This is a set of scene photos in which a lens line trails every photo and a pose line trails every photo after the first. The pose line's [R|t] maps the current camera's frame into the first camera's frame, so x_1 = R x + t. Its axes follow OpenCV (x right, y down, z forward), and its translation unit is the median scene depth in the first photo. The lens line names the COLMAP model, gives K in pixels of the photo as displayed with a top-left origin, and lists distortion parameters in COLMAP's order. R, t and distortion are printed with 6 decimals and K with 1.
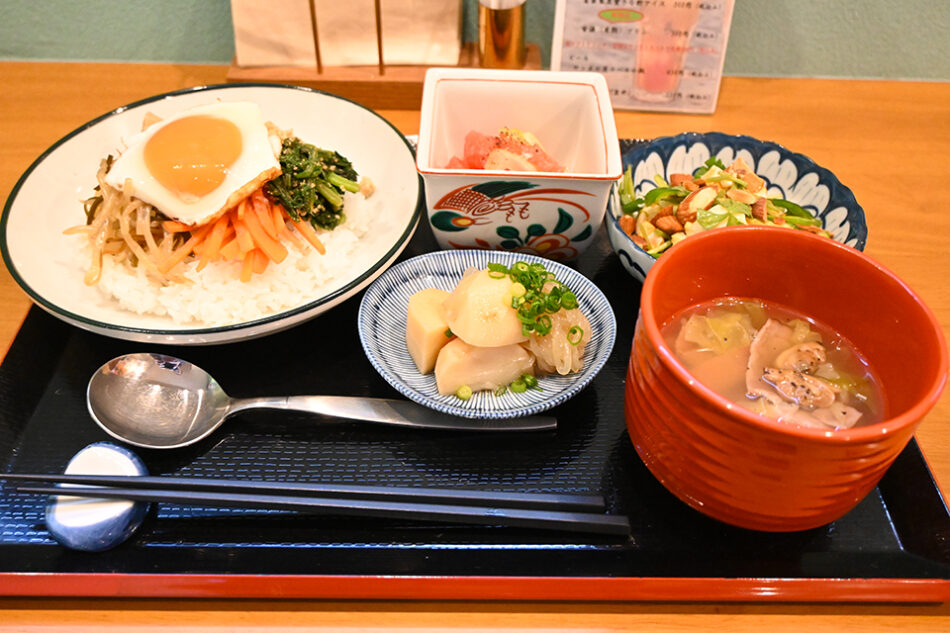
lens RADIAL K [[822.9, 0, 477.4], [0, 822.9, 316.0], [0, 0, 1]] dist [0.010265, 0.007105]
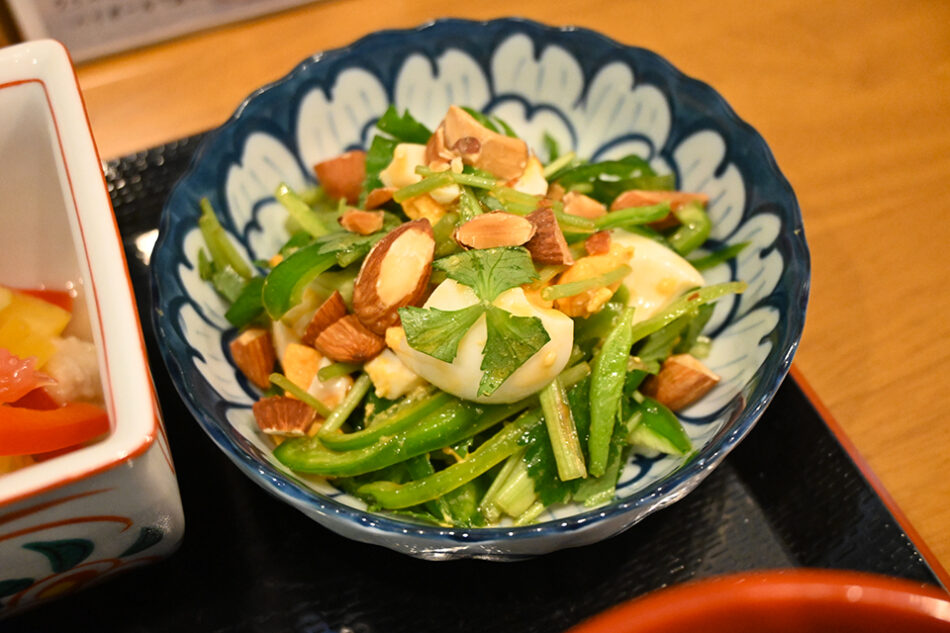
lens RADIAL K [[938.2, 0, 473.3], [0, 938.2, 316.9], [0, 0, 1]] dist [-0.026075, 0.000000]
pose [[0.900737, -0.389415, 0.192428, 0.221457], [0.342926, 0.909436, 0.235218, -0.221021], [-0.266599, -0.145881, 0.952704, 0.610015]]
